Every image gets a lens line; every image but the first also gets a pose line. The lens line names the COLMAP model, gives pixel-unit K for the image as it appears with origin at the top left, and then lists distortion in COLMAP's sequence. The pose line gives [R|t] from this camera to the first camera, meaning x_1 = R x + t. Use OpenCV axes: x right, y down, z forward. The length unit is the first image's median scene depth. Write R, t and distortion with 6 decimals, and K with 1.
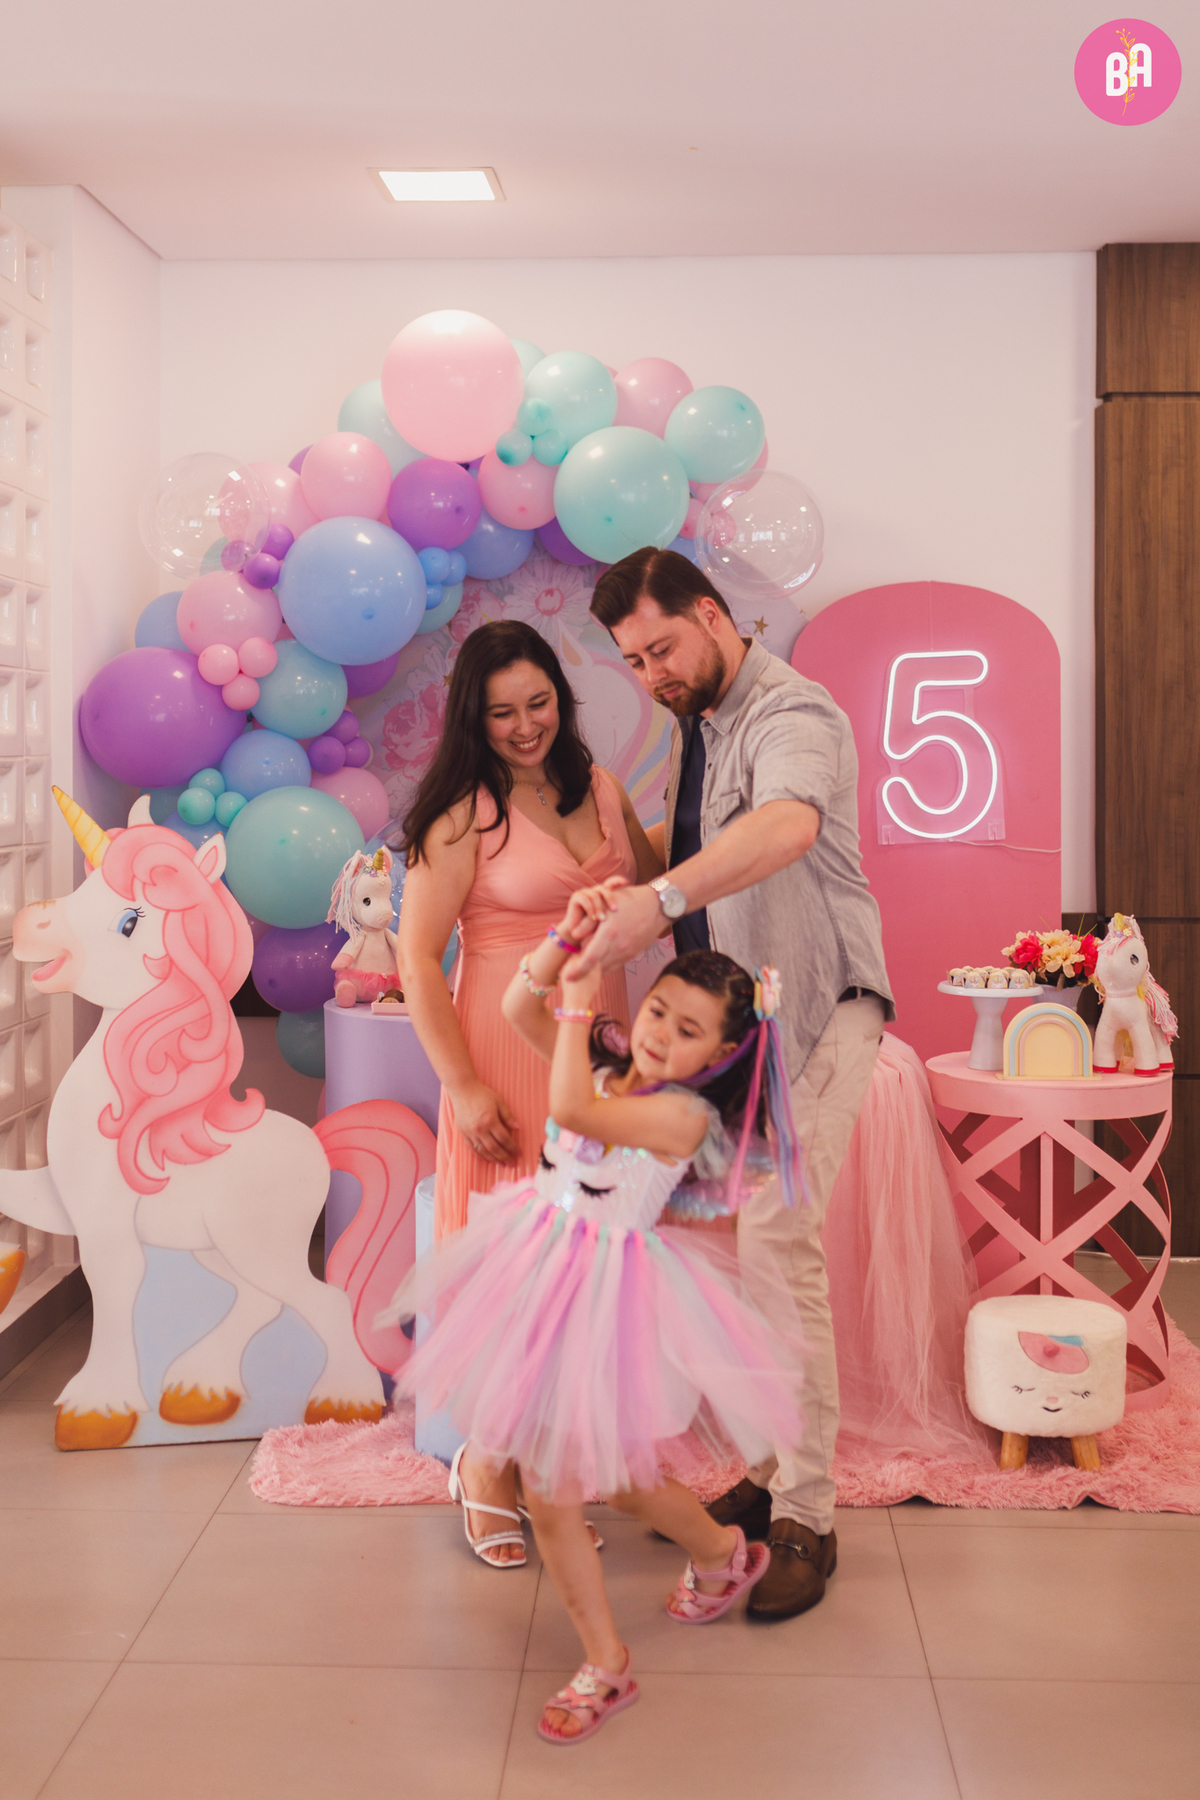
lens RADIAL K [[2083.3, 0, 598.1], [0, 2083.3, 770.4], [0, 0, 1]] dist [0.000634, 0.013441]
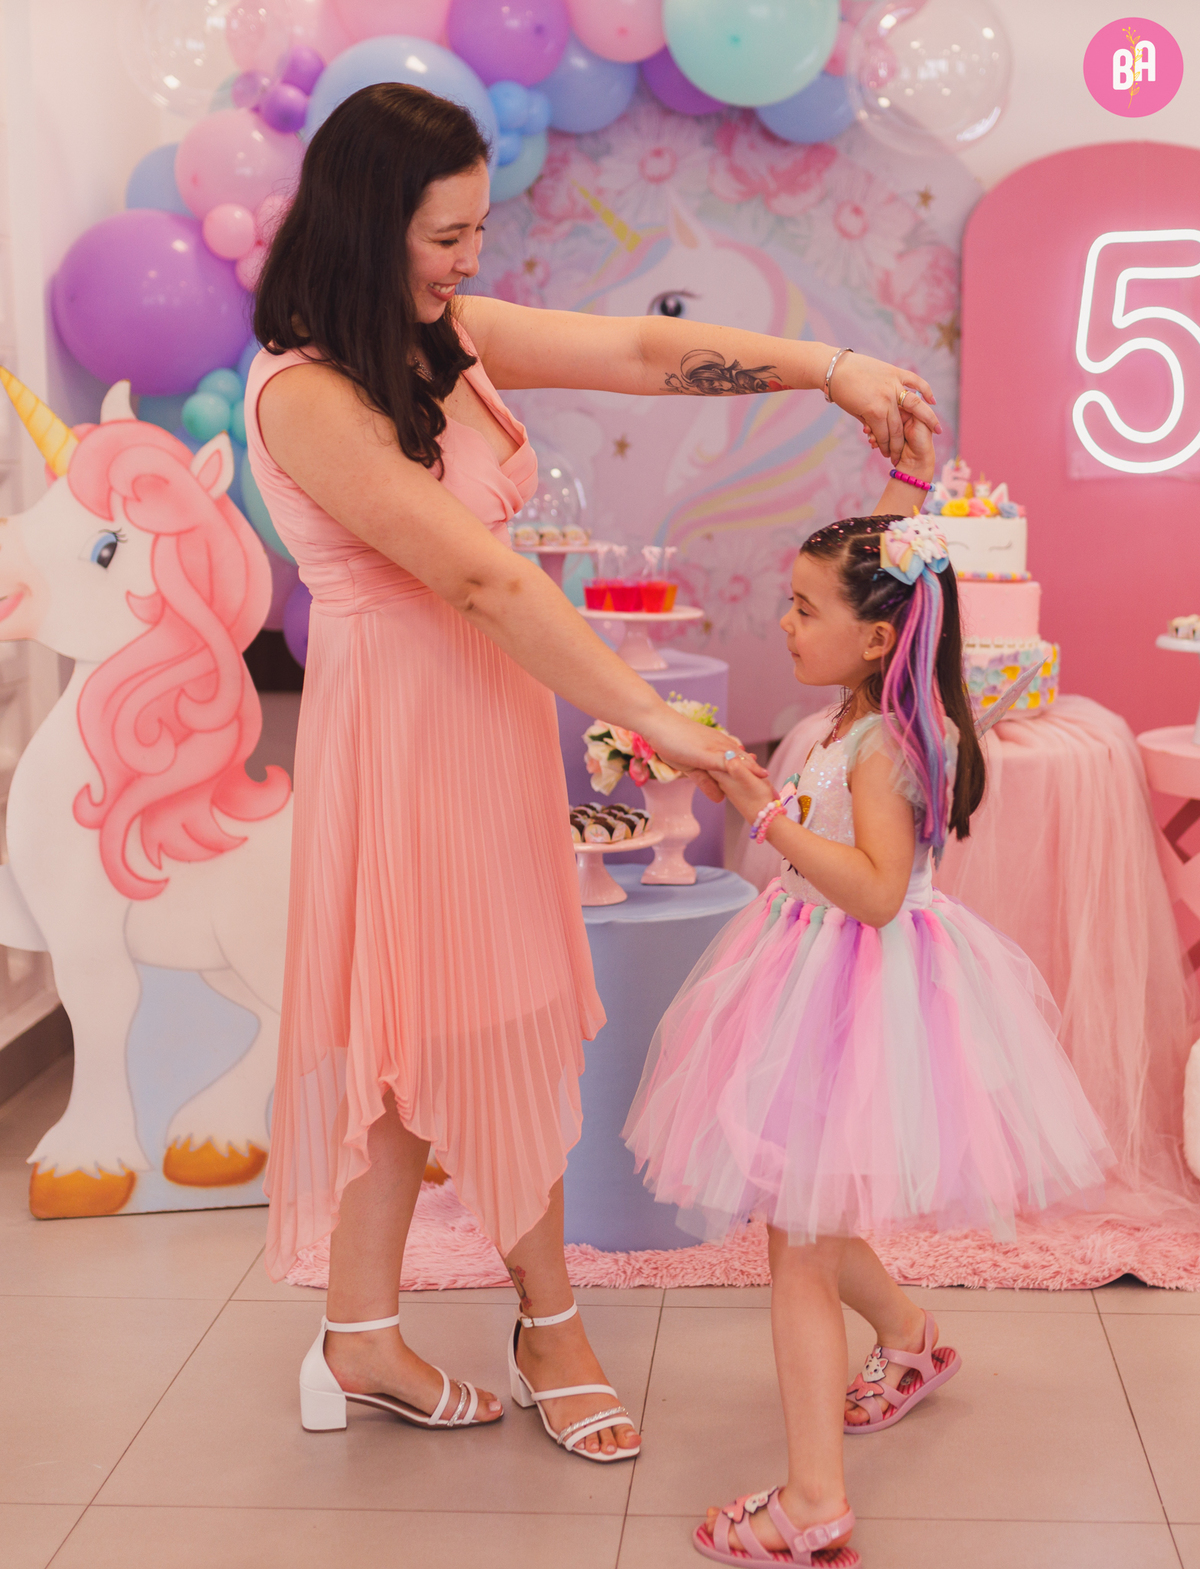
lens RADIAL K [[2222.9, 0, 755.0], [0, 2222.9, 787.1], [0, 0, 1]] dist [-0.001997, 0.017618]
pose [[0.999762, 0.002375, 0.021684, -0.005344], [-0.005393, 0.990106, 0.140215, 0.041904], [-0.021137, -0.140299, 0.989884, 0.170999]]
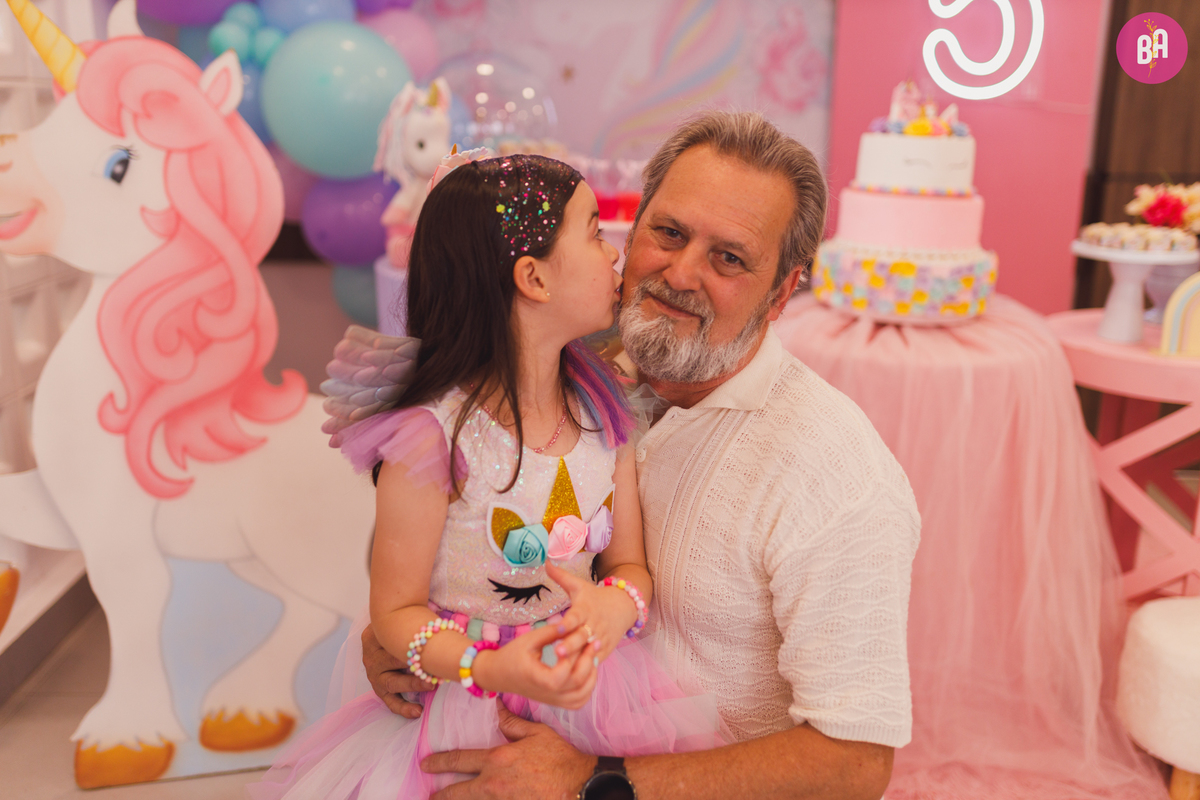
lens RADIAL K [[1137.4, 0, 605.0], [0, 1137.4, 400.3], [0, 0, 1]] dist [-0.001185, 0.008293]
pose [[0.998383, -0.003018, 0.056763, -0.063730], [-0.011630, 0.966619, 0.255953, 0.044625], [-0.055640, -0.256200, 0.965021, 0.528181]]
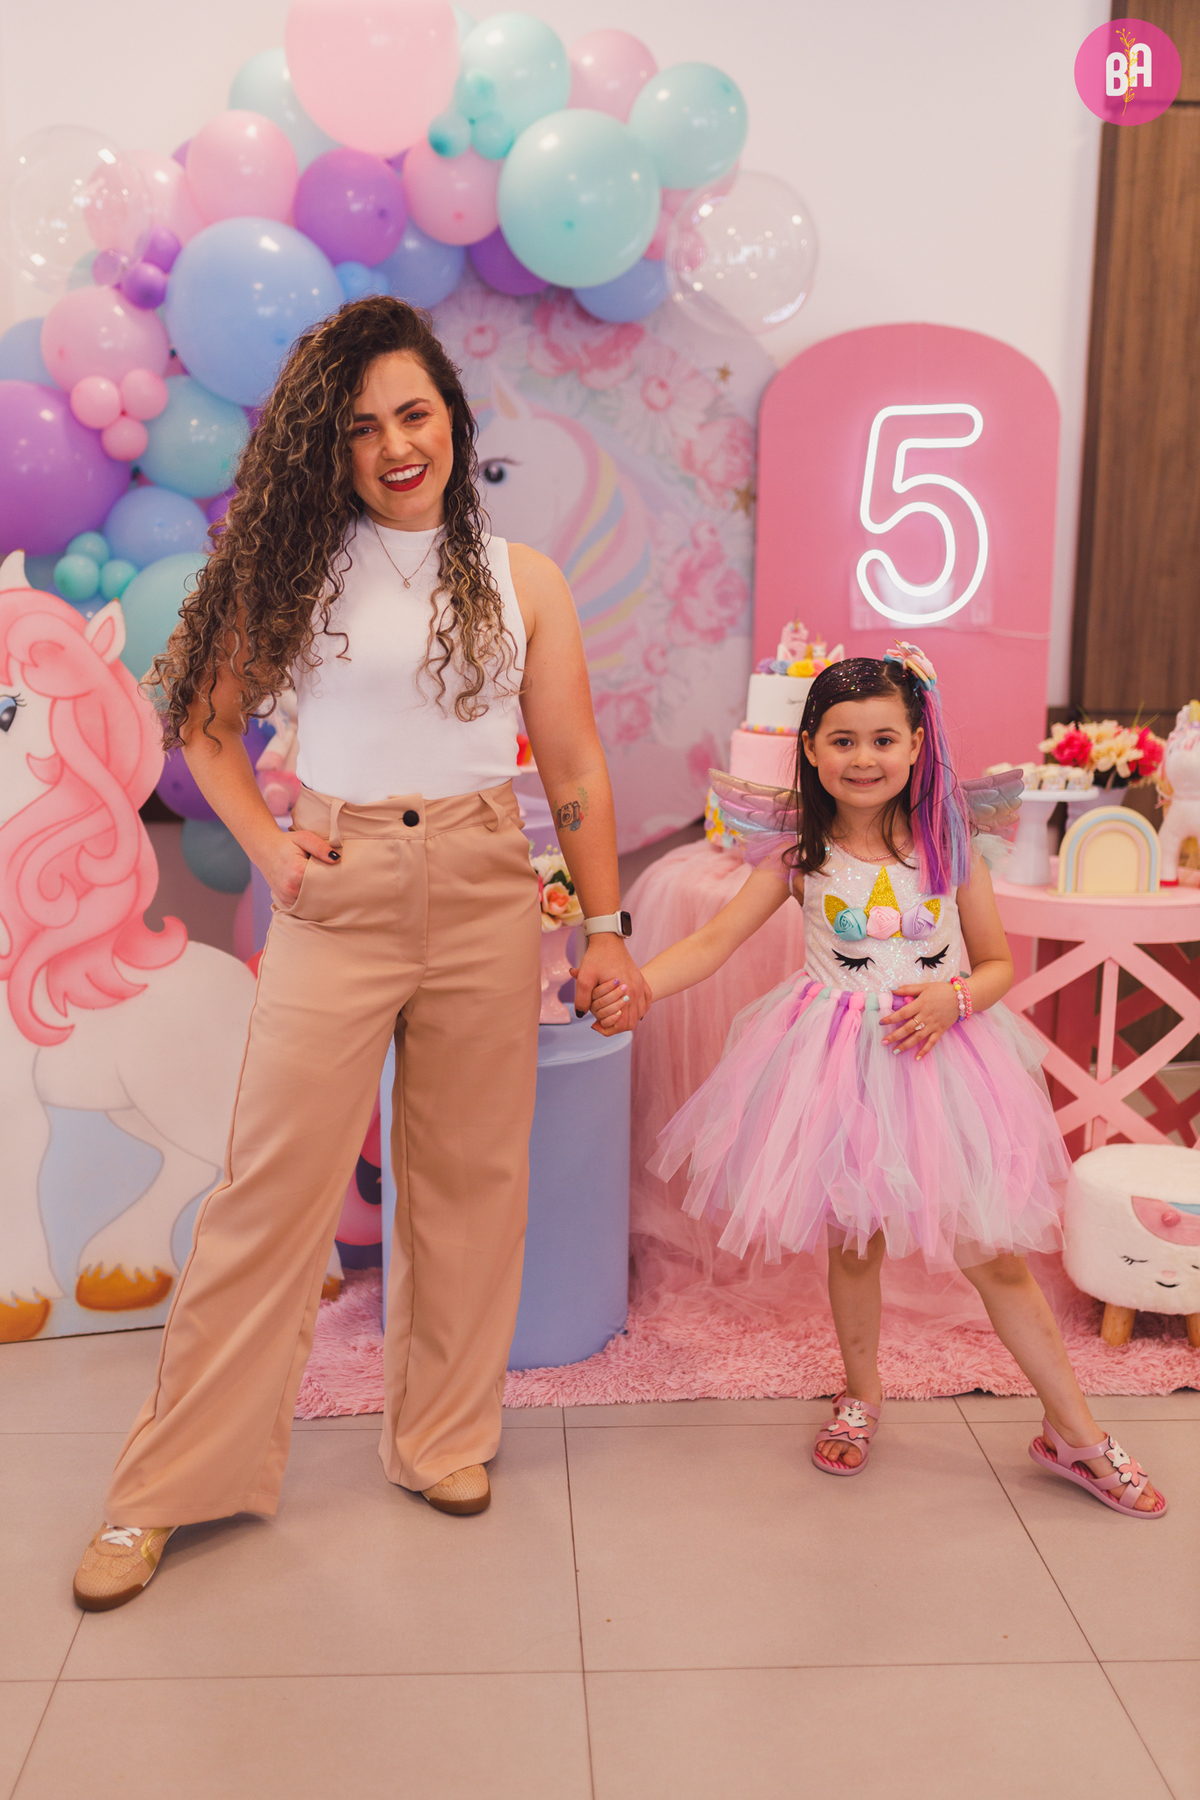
lens RADIAL K [[1799.6, 0, 563.9], [0, 1799.6, 951.0], [0, 0, 1]] dist [-0.000920, 0.003039]
pose [[0.996489, -0.012120, 0.082838, -0.067379], [-0.004315, 0.980715, 0.195394, 0.025567], [-0.083609, -0.195065, 0.977220, 0.278413]]
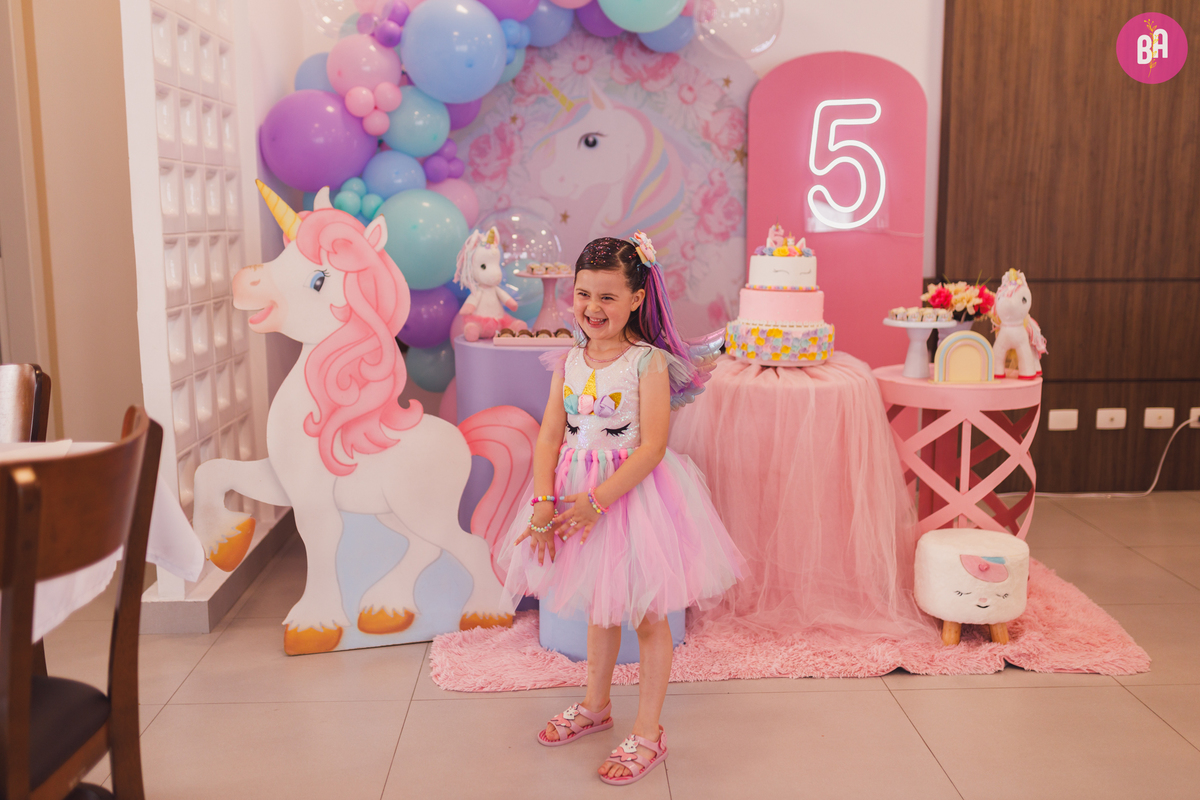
lens RADIAL K [[1156.8, 0, 612.0], [0, 1156.8, 392.7], [0, 0, 1]] dist [-0.004193, 0.015413]
pose [[0.996083, -0.017553, 0.086658, -0.096072], [0.004664, 0.989162, 0.146755, 0.033593], [-0.088295, -0.145776, 0.985370, 0.216024]]
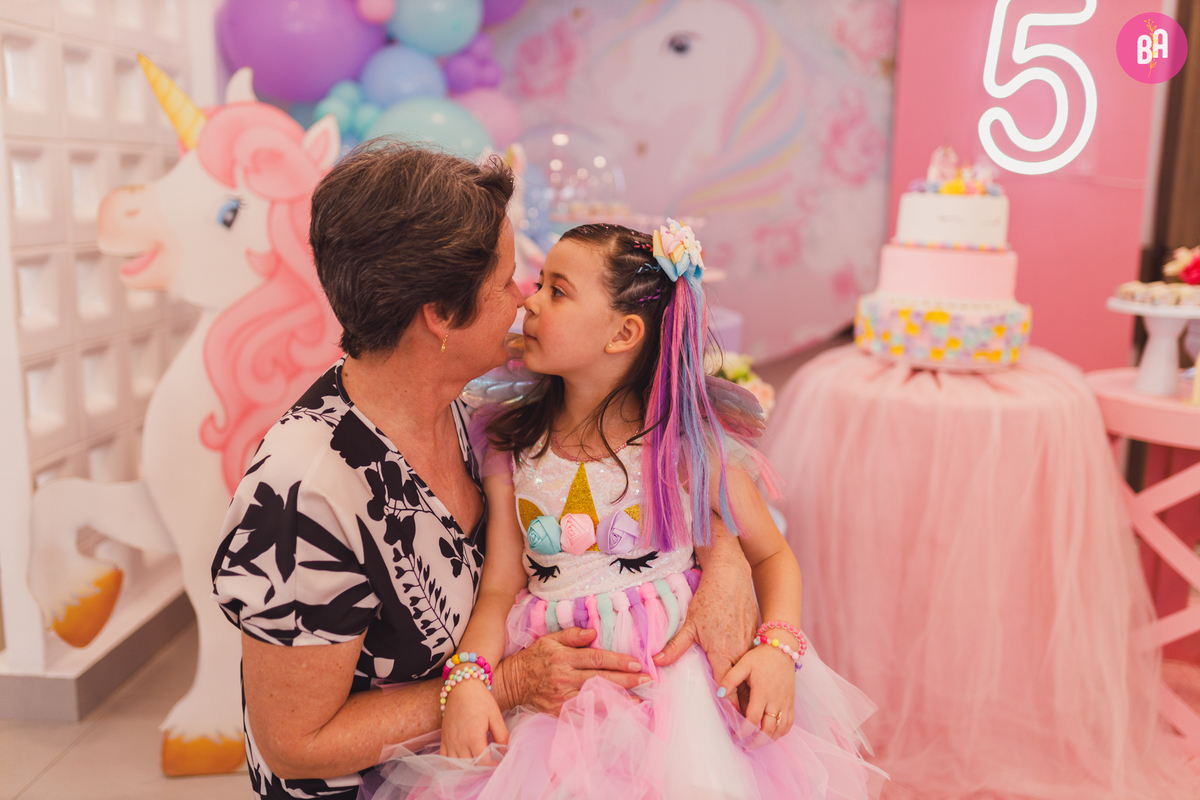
lens RADIAL K [[1137.4, 0, 605.0], [0, 1137.4, 400.3], [0, 0, 1]] dist [-0.001185, 0.008293]
pose [[0.999462, 0.022238, -0.024113, -0.048418], [-0.017569, 0.983693, 0.178995, 0.058953], [0.027700, -0.178475, 0.983554, 0.487234]]
